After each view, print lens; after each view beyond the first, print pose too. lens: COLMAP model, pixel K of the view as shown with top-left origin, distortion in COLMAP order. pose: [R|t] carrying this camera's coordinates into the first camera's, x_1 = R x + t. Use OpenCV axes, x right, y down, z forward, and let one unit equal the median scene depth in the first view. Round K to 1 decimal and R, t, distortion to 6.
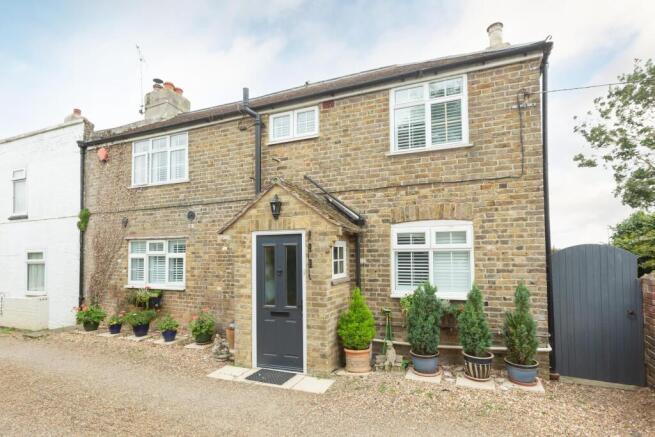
lens RADIAL K [[296.3, 0, 328.5], [0, 296.3, 221.2], [0, 0, 1]] dist [-0.000013, 0.000126]
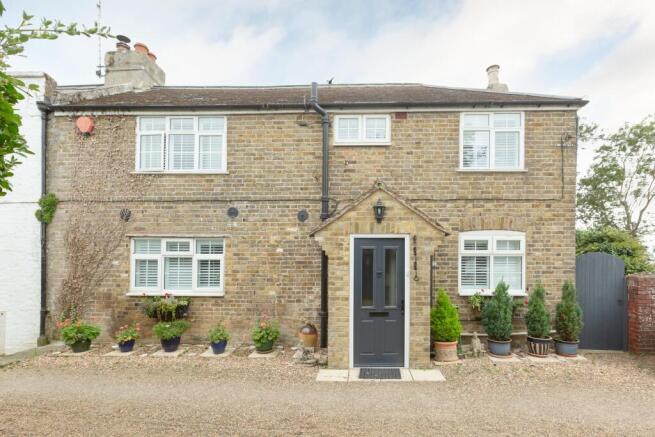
lens RADIAL K [[296.3, 0, 371.3], [0, 296.3, 233.4], [0, 0, 1]] dist [-0.000013, 0.000126]
pose [[0.945330, 0.039126, 0.323761, -0.443088], [-0.047447, 0.998714, 0.017844, 0.010437], [-0.322647, -0.032230, 0.945971, 0.028108]]
